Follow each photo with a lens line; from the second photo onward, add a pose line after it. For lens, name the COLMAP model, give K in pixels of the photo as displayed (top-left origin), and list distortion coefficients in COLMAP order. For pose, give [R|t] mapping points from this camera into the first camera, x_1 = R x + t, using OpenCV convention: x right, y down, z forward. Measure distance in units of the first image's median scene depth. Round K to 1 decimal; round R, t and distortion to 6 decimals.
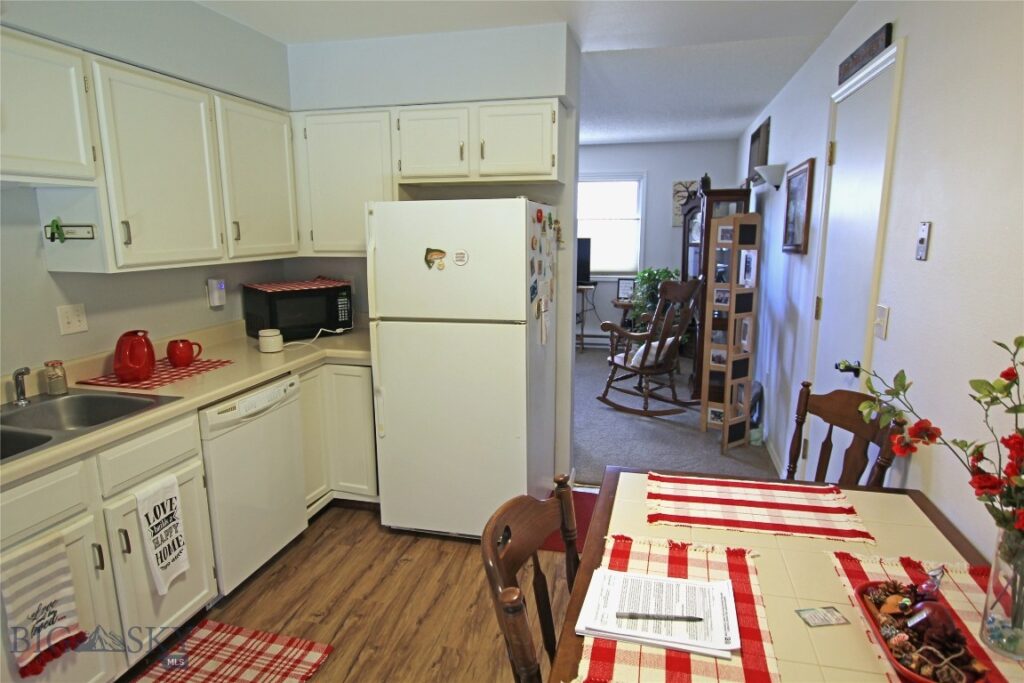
lens RADIAL K [[612.0, 0, 516.5], [0, 612.0, 341.1], [0, 0, 1]] dist [-0.007547, -0.002090]
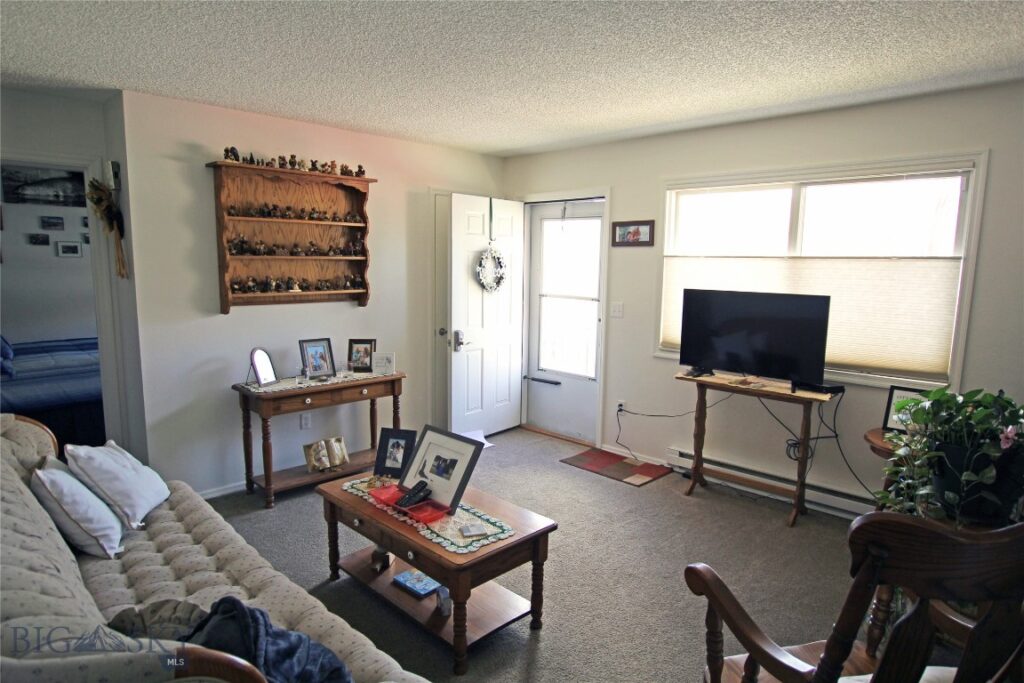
lens RADIAL K [[612.0, 0, 508.7], [0, 612.0, 344.3], [0, 0, 1]] dist [-0.007547, -0.002090]
pose [[0.857567, 0.087048, -0.506954, 0.155654], [-0.111853, 0.993551, -0.018610, -0.095717], [0.502064, 0.072664, 0.861772, 0.472803]]
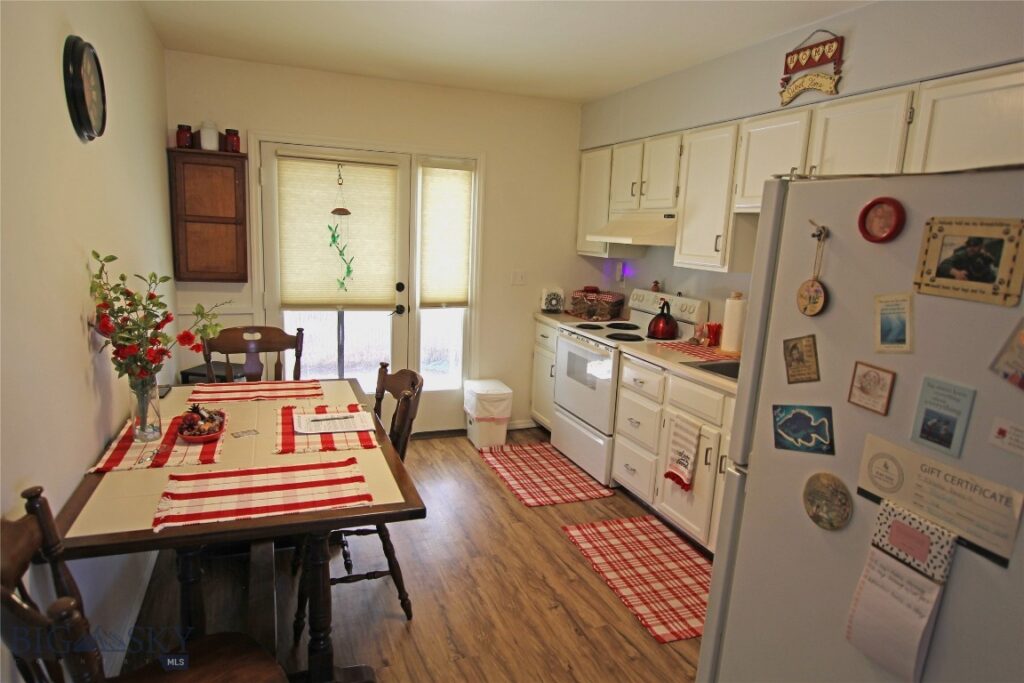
lens RADIAL K [[612.0, 0, 513.9], [0, 612.0, 346.2], [0, 0, 1]] dist [-0.007547, -0.002090]
pose [[-0.818667, 0.072629, -0.569657, 0.644293], [-0.150970, 0.929859, 0.335516, -0.392587], [0.554069, 0.360677, -0.750280, 2.028926]]
